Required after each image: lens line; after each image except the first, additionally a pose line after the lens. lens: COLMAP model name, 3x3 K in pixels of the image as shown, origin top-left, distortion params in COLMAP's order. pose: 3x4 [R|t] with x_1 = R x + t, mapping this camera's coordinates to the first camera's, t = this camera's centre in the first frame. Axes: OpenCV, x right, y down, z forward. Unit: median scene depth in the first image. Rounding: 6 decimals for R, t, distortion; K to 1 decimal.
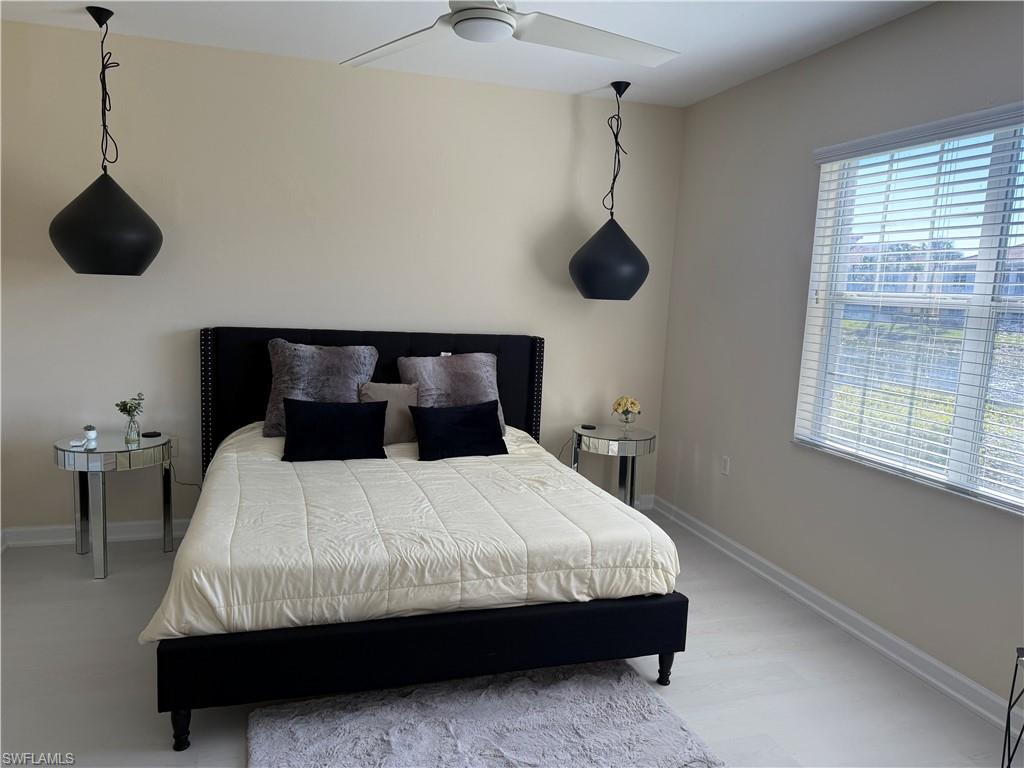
lens RADIAL K [[711.1, 0, 512.0], [0, 711.1, 384.0], [0, 0, 1]] dist [0.043103, -0.001016]
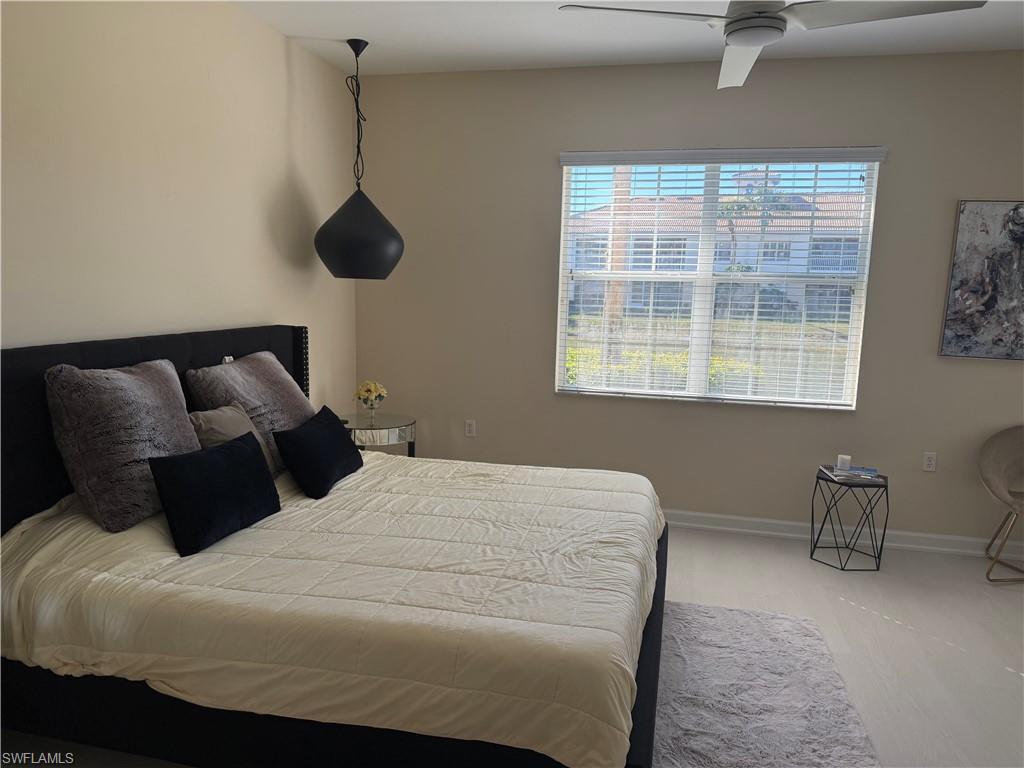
lens RADIAL K [[711.1, 0, 512.0], [0, 711.1, 384.0], [0, 0, 1]] dist [0.043103, -0.001016]
pose [[0.535383, -0.155916, 0.830093, -0.696308], [0.113030, 0.987199, 0.112524, -0.084020], [-0.837012, 0.033582, 0.546153, 0.418596]]
